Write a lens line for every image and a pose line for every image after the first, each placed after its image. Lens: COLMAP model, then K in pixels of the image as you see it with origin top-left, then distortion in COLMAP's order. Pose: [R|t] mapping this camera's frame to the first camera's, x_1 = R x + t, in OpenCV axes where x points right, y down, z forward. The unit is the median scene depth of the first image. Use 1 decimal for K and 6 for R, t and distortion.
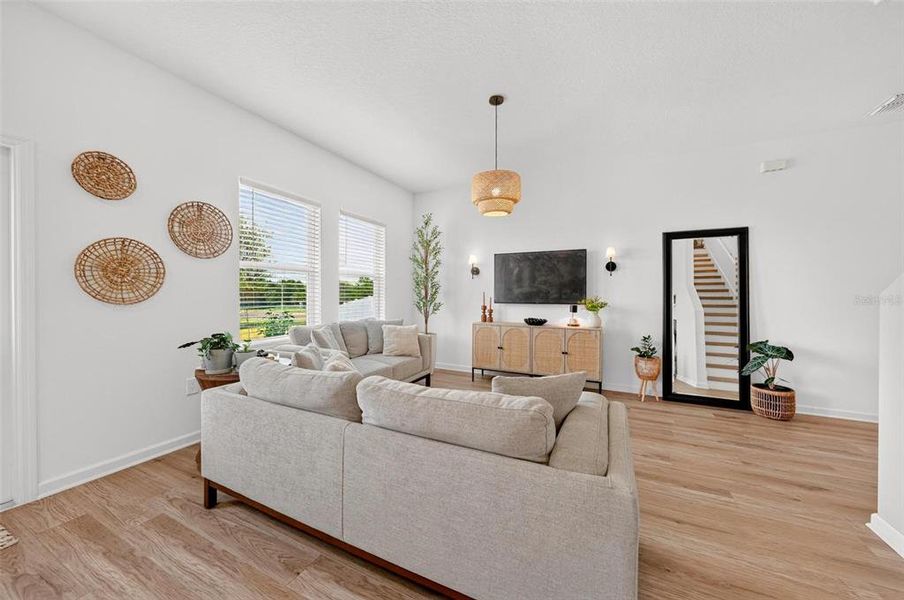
lens RADIAL K [[321.9, 0, 455.9], [0, 321.9, 298.1], [0, 0, 1]] dist [0.002098, -0.002077]
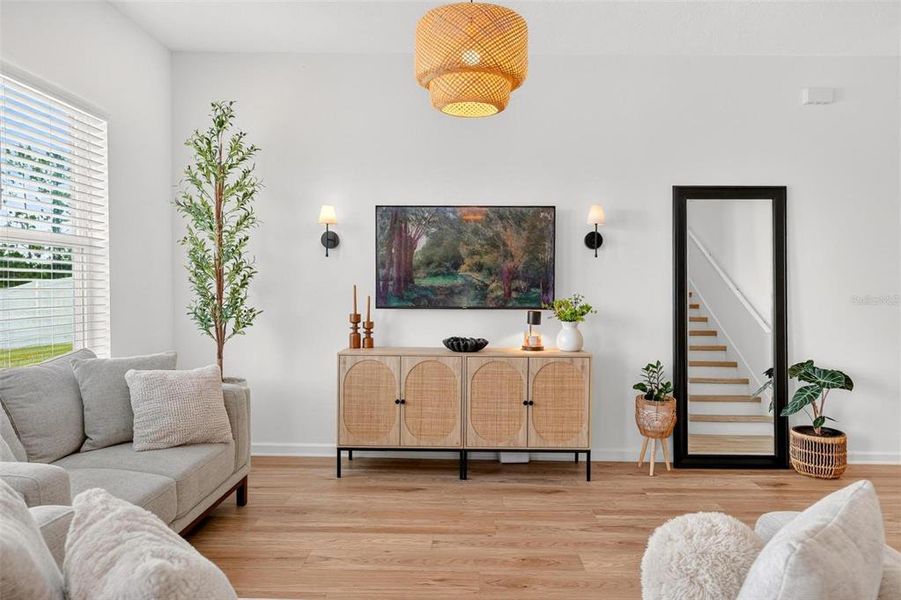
lens RADIAL K [[570.5, 0, 460.2], [0, 570.5, 309.8], [0, 0, 1]] dist [-0.004521, 0.000238]
pose [[0.905512, -0.015564, 0.424034, -0.156023], [0.003017, 0.999538, 0.030245, -0.009266], [-0.424309, -0.026108, 0.905141, 0.216161]]
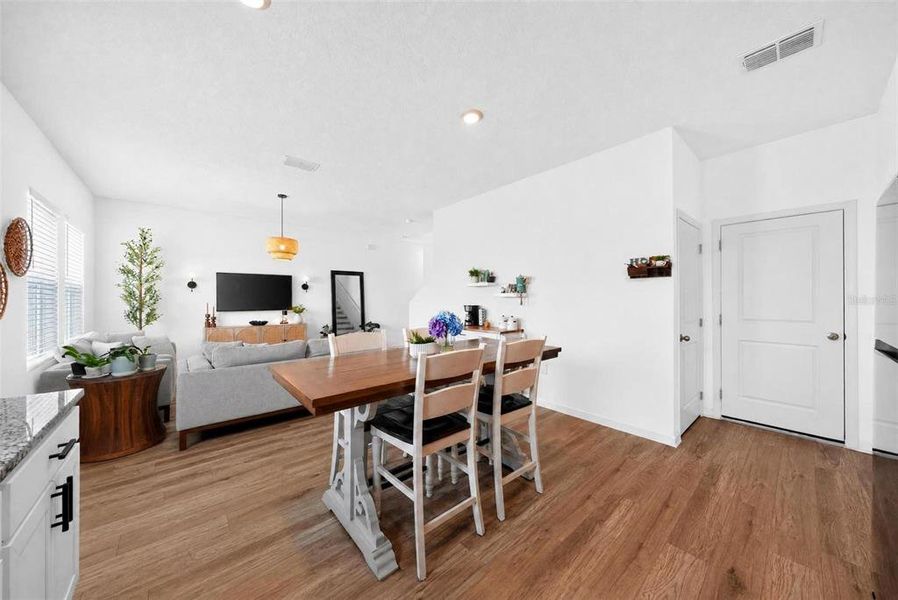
lens RADIAL K [[311.2, 0, 449.6], [0, 311.2, 297.8], [0, 0, 1]] dist [0.001221, -0.000308]
pose [[0.390377, -0.004149, 0.920646, -0.777705], [0.018830, 0.999817, -0.003478, -0.021310], [-0.920463, 0.018693, 0.390383, -0.361815]]
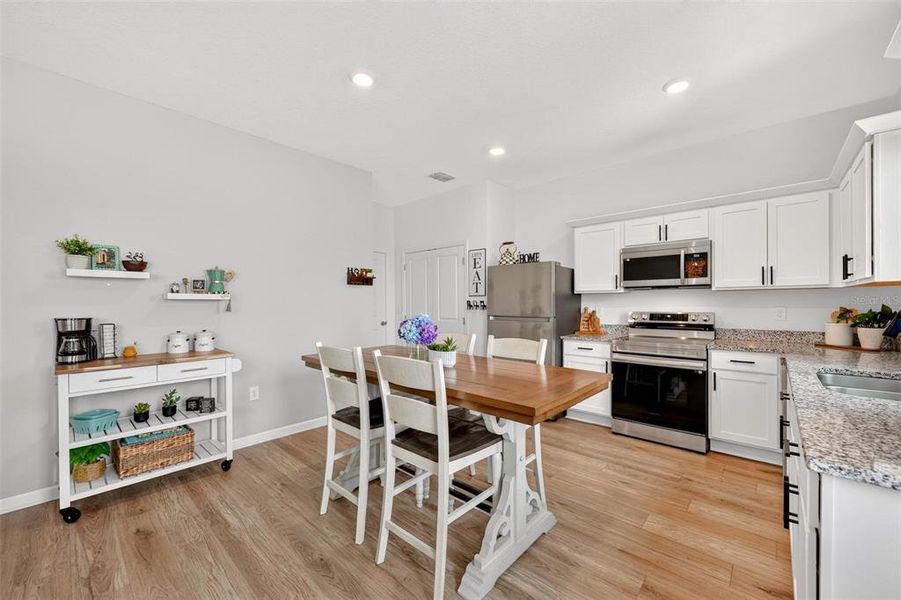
lens RADIAL K [[355.6, 0, 456.5], [0, 355.6, 304.7], [0, 0, 1]] dist [0.004199, -0.001432]
pose [[-0.959731, -0.003341, 0.280900, -0.466347], [0.003759, 0.999687, 0.024734, -0.030299], [-0.280895, 0.024794, -0.959418, 0.432345]]
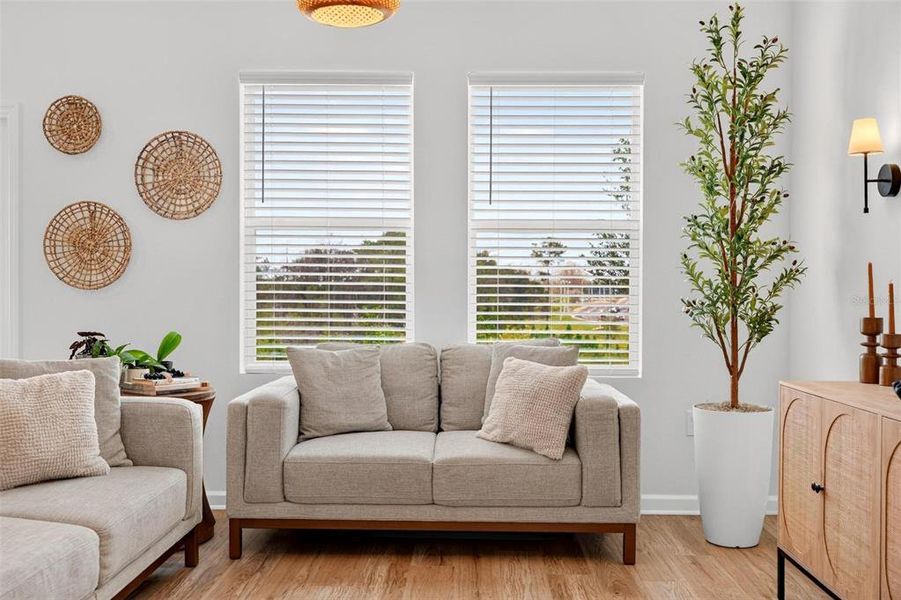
lens RADIAL K [[910.3, 0, 453.4], [0, 910.3, 300.2], [0, 0, 1]] dist [-0.000479, 0.000000]
pose [[0.412959, 0.003704, -0.910742, 0.723143], [-0.016921, 0.999850, -0.003607, 0.021908], [0.910593, 0.016900, 0.412960, 0.515513]]
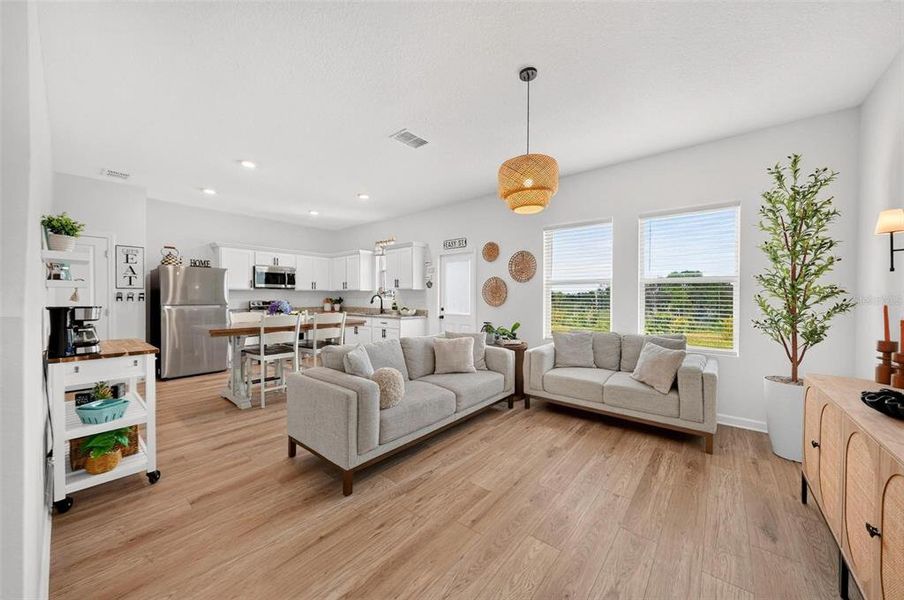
lens RADIAL K [[321.9, 0, 459.3], [0, 321.9, 300.1], [0, 0, 1]] dist [0.002098, -0.002077]
pose [[-0.230471, 0.002053, -0.973077, 0.699164], [-0.021250, 0.999749, 0.007143, -0.020670], [0.972847, 0.022324, -0.230370, 0.731526]]
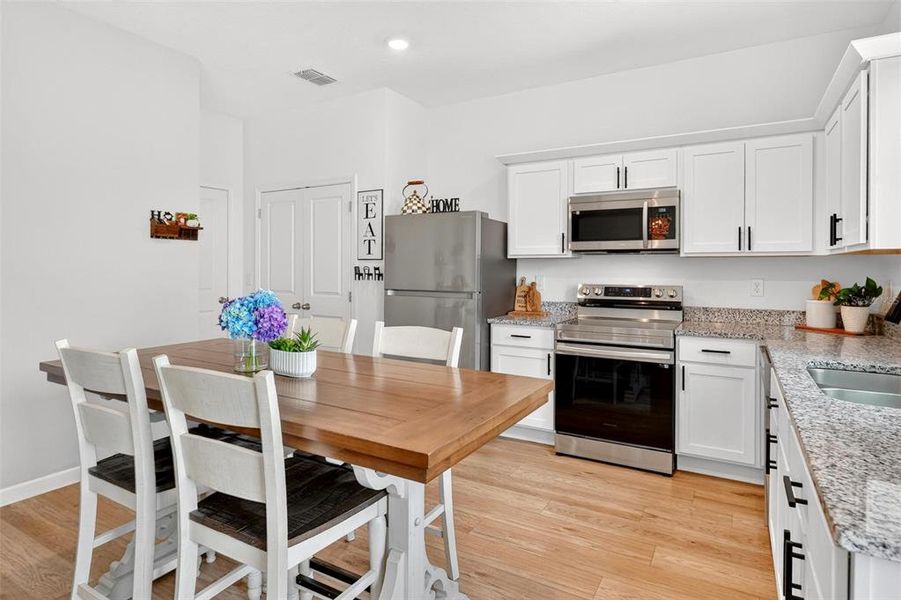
lens RADIAL K [[493.2, 0, 460.0], [0, 493.2, 268.9], [0, 0, 1]] dist [0.002975, 0.001260]
pose [[-0.997435, -0.011620, 0.070630, -0.479456], [-0.010263, 0.999756, 0.019546, -0.032701], [-0.070840, 0.018771, -0.997311, 0.361220]]
